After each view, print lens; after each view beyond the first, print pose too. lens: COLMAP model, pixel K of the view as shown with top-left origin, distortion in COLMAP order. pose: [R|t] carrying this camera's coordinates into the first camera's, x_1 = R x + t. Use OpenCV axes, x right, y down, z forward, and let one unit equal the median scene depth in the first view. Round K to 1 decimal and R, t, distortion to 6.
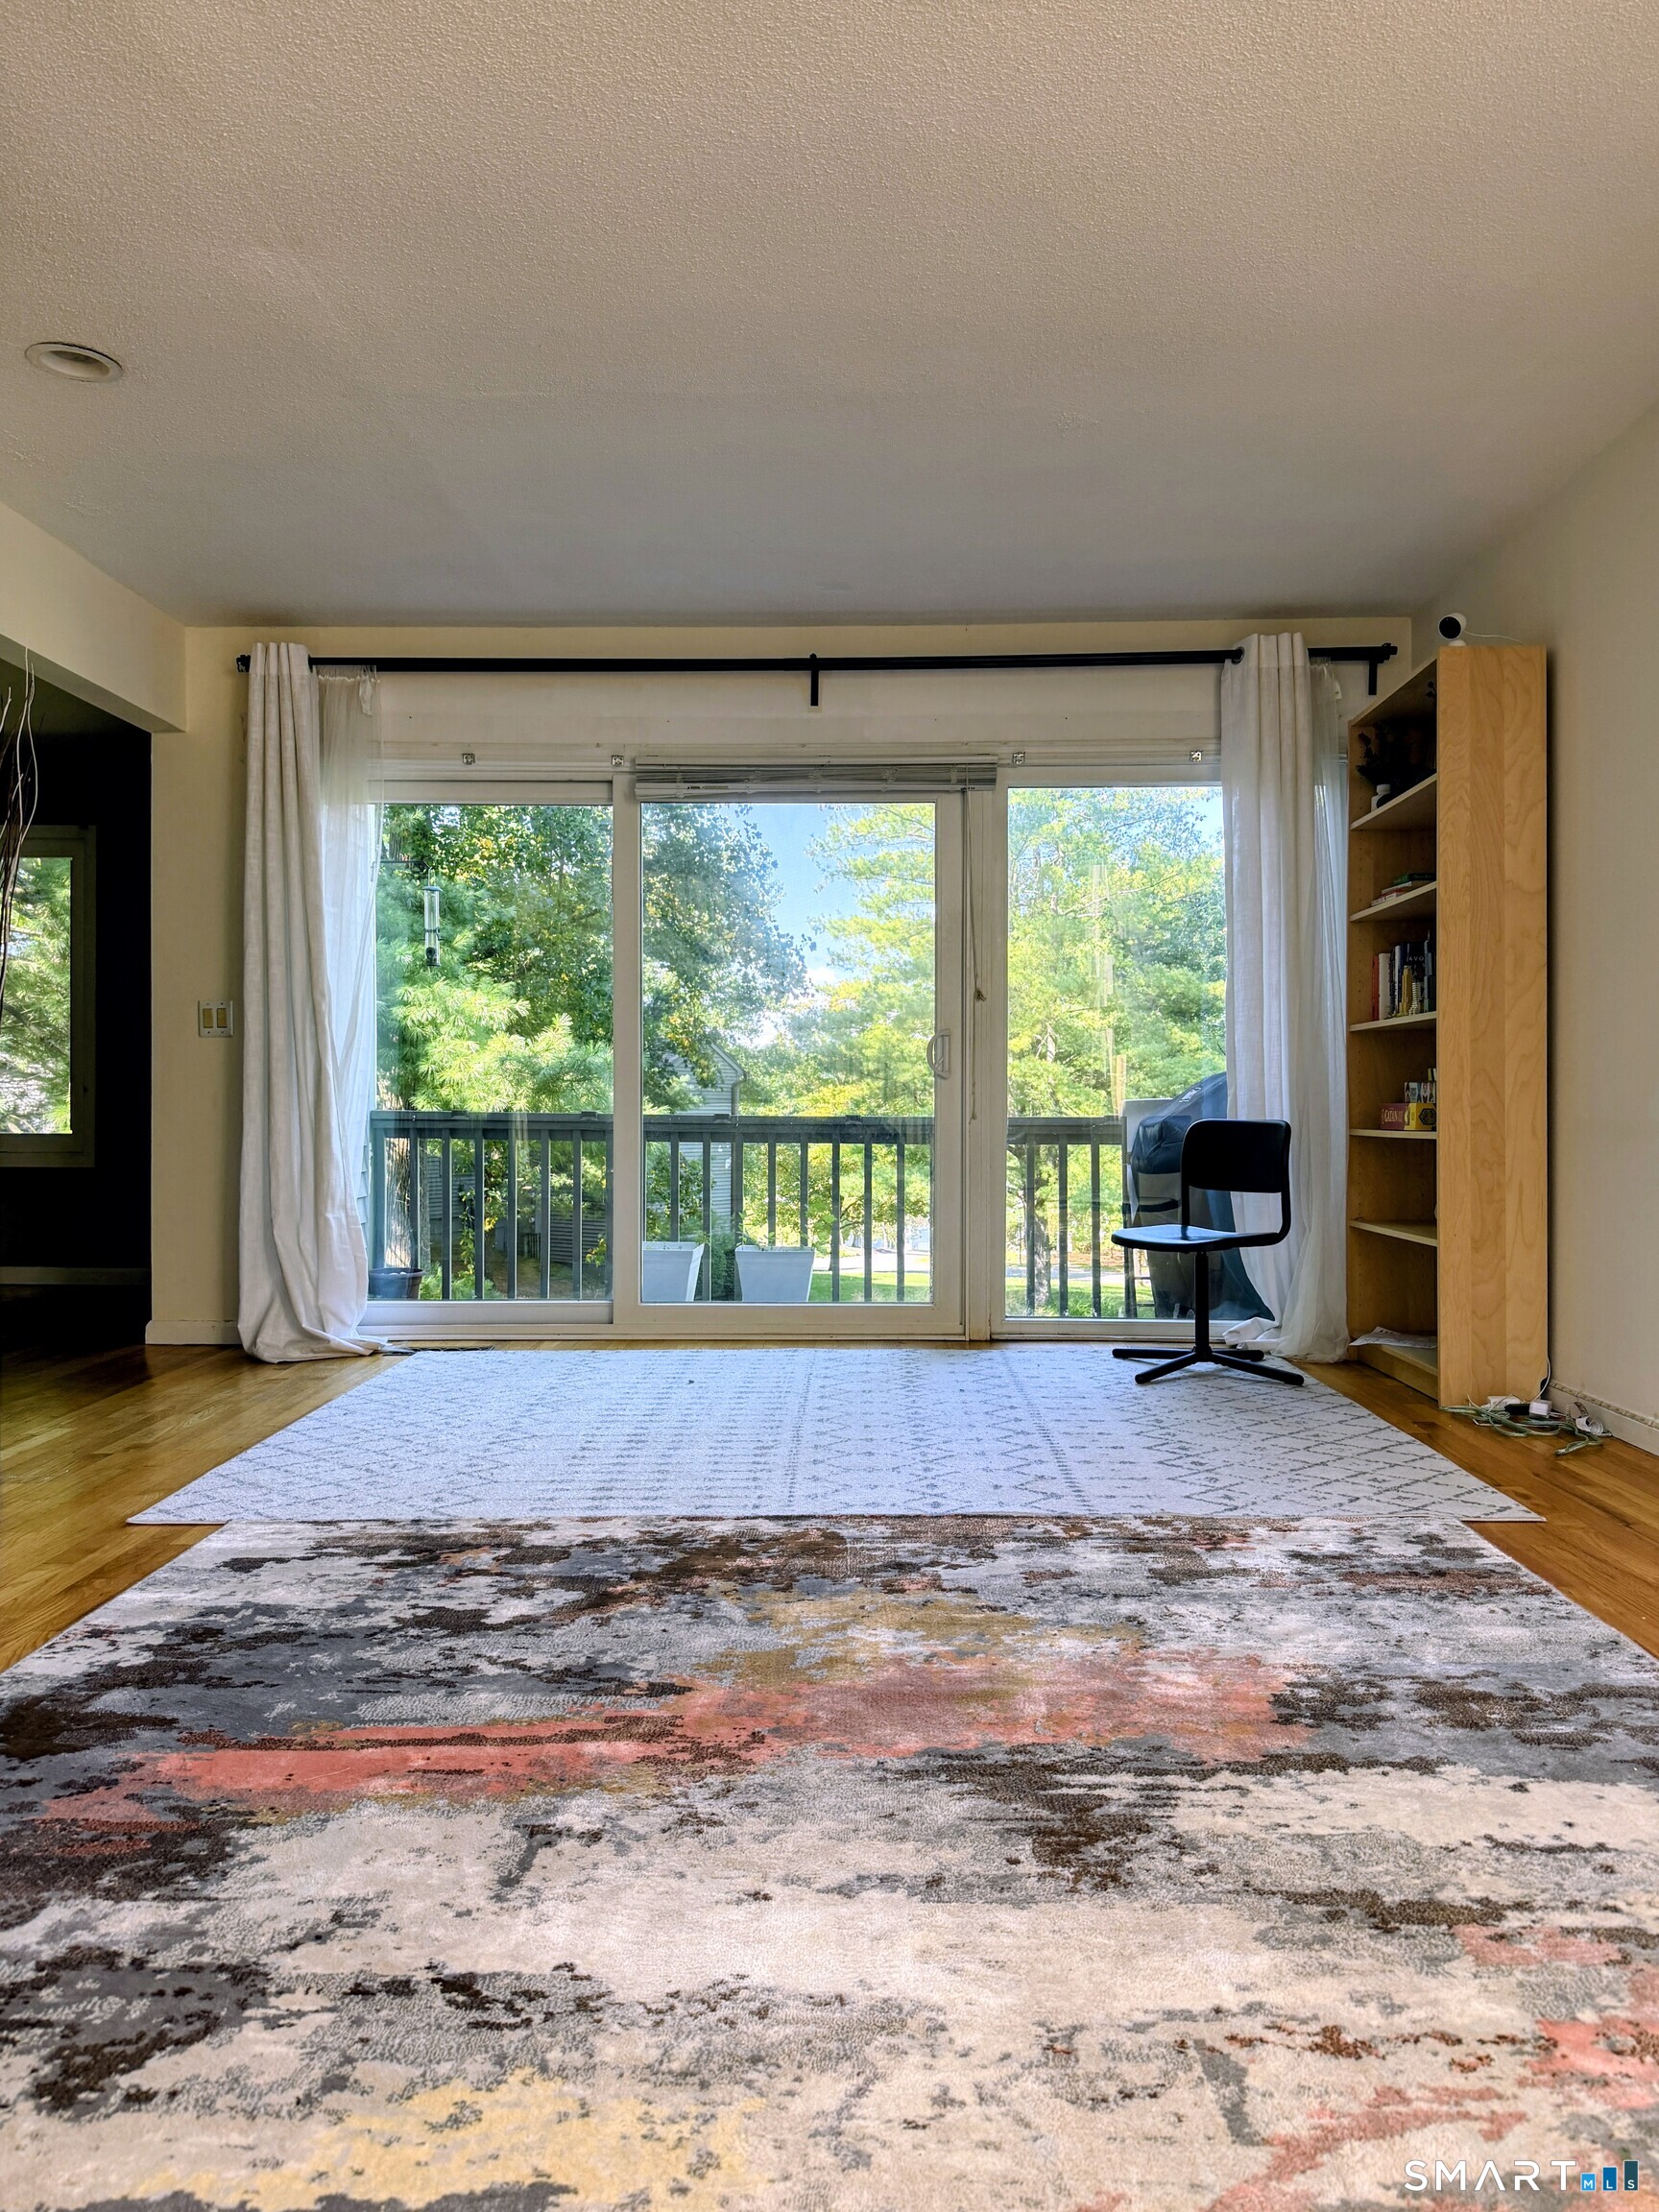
lens RADIAL K [[1570.6, 0, 826.4], [0, 1570.6, 1109.7], [0, 0, 1]] dist [0.033306, 0.000064]
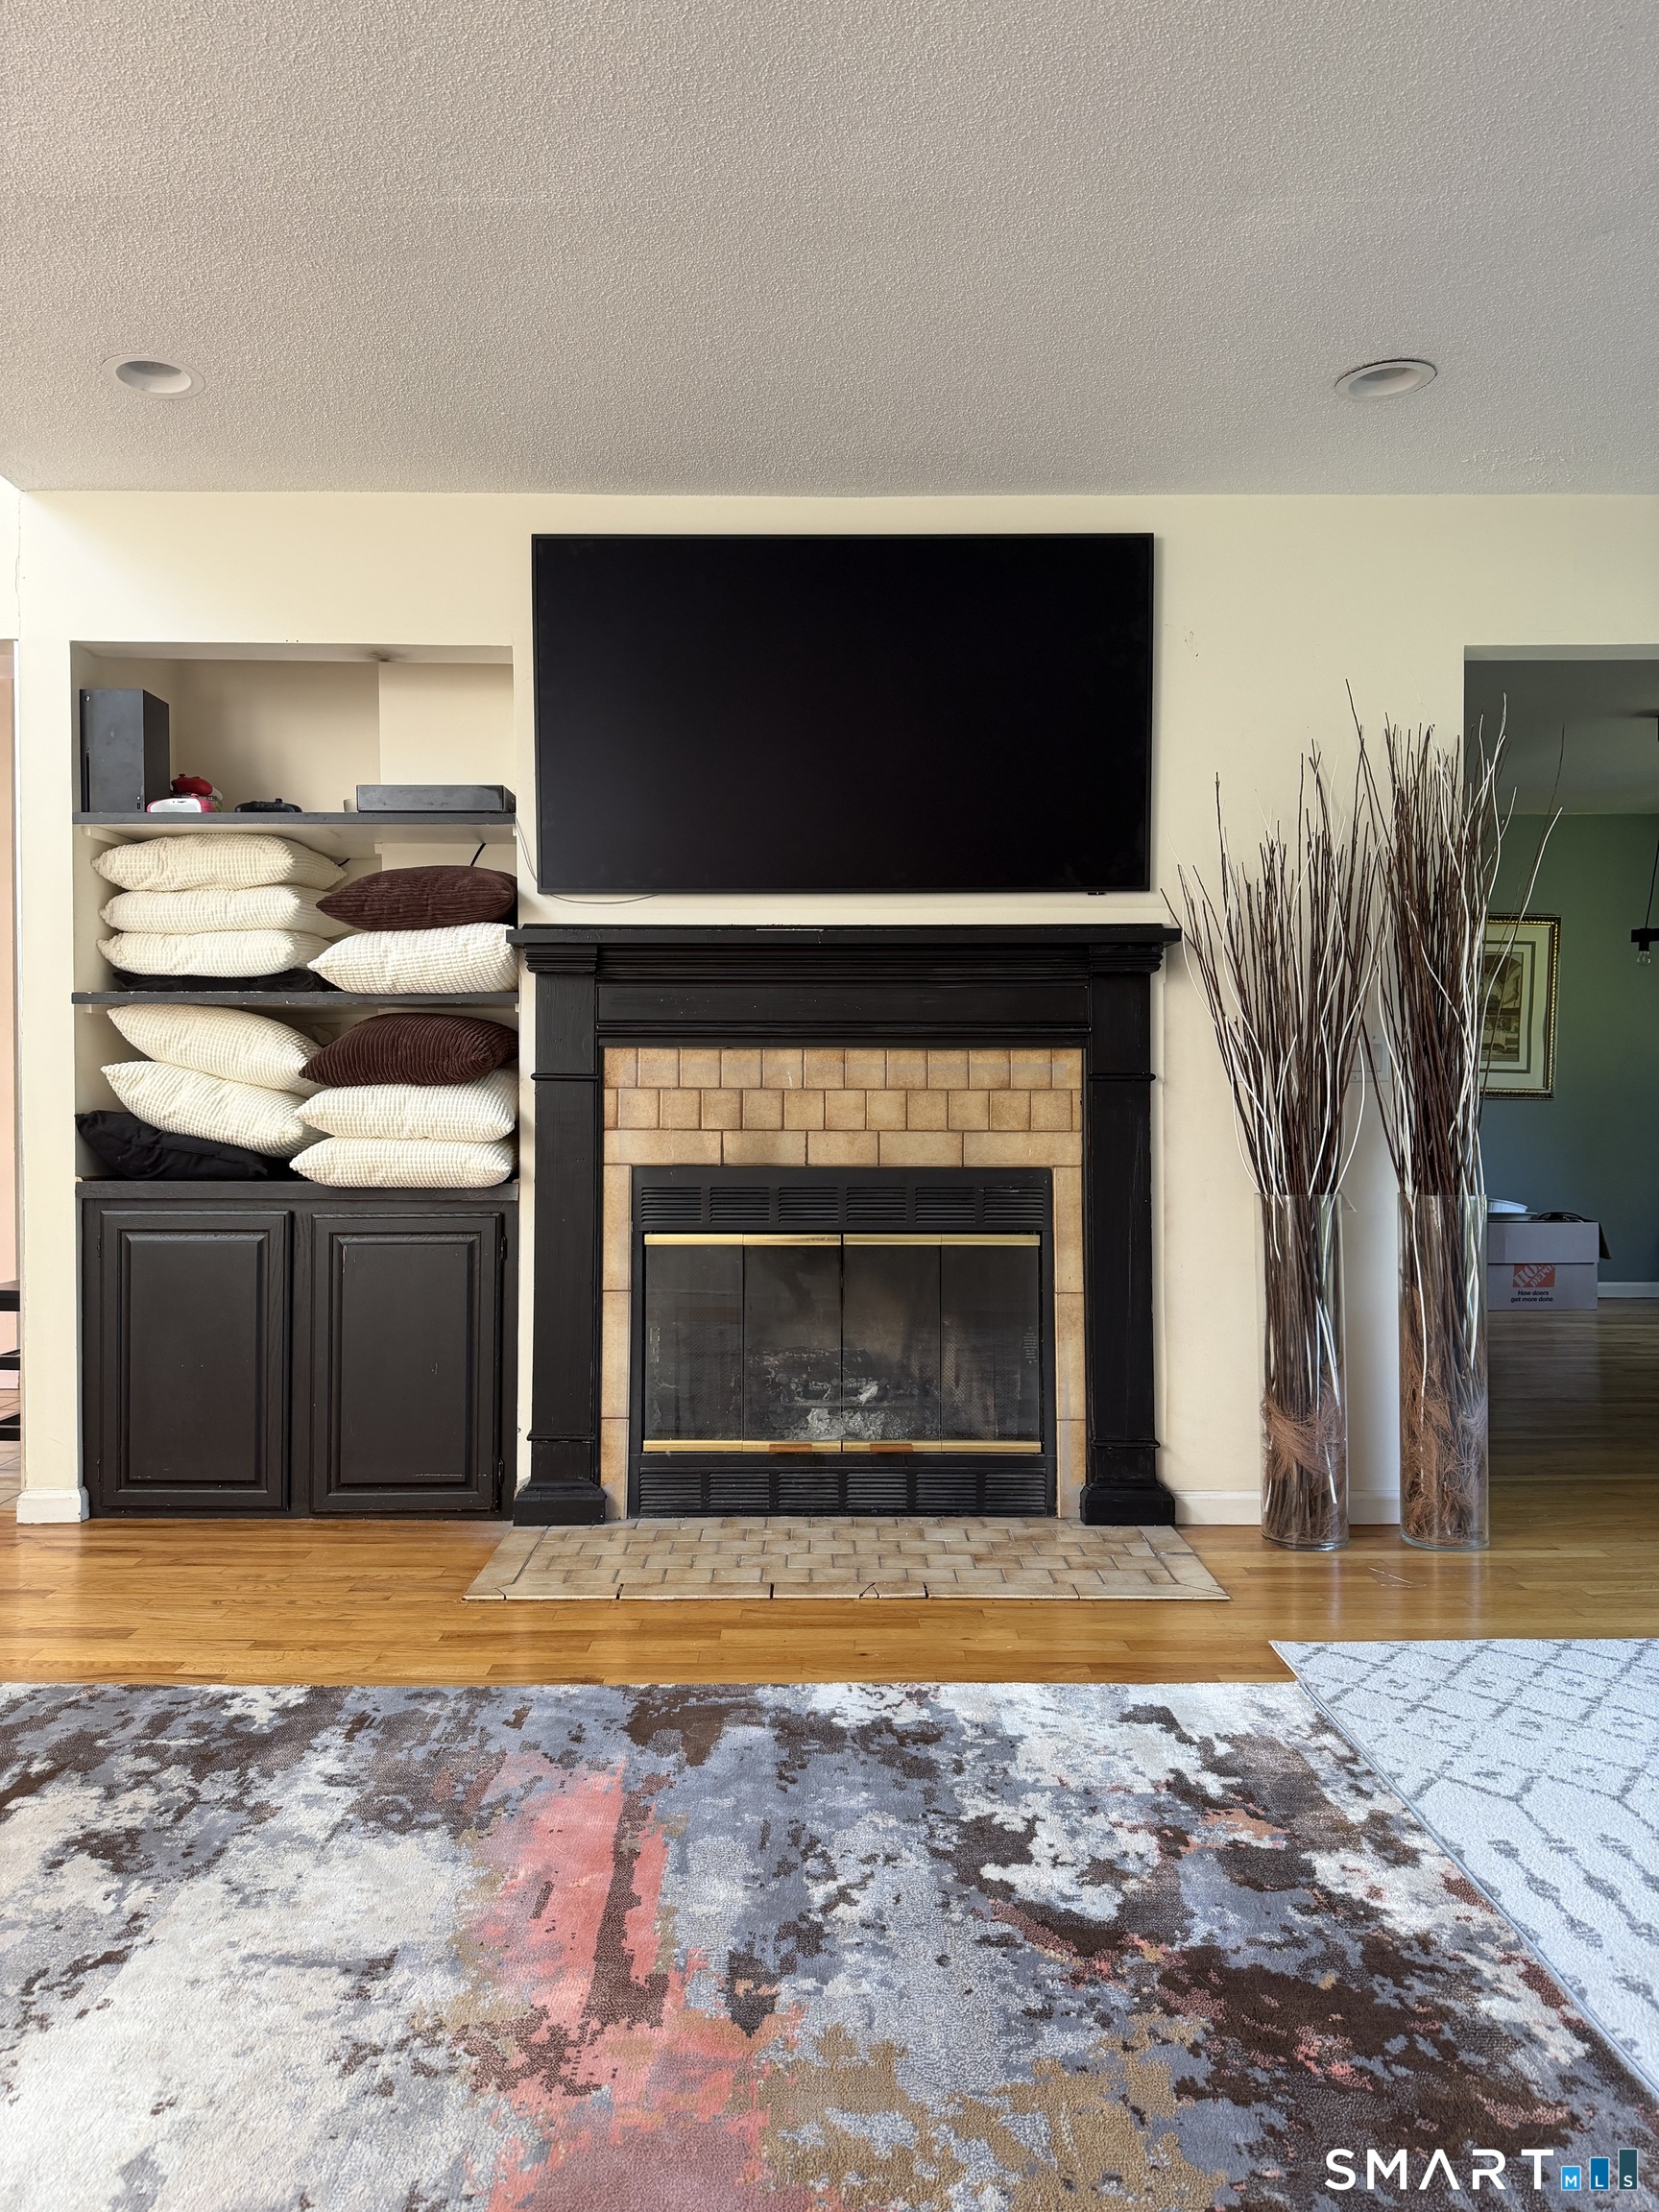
lens RADIAL K [[1570.6, 0, 821.6], [0, 1570.6, 1113.2], [0, 0, 1]] dist [0.033306, 0.000064]
pose [[-0.002294, 0.008036, -0.999965, 0.646362], [0.015046, 0.999855, 0.008001, -0.084545], [0.999884, -0.015028, -0.002414, 0.968628]]
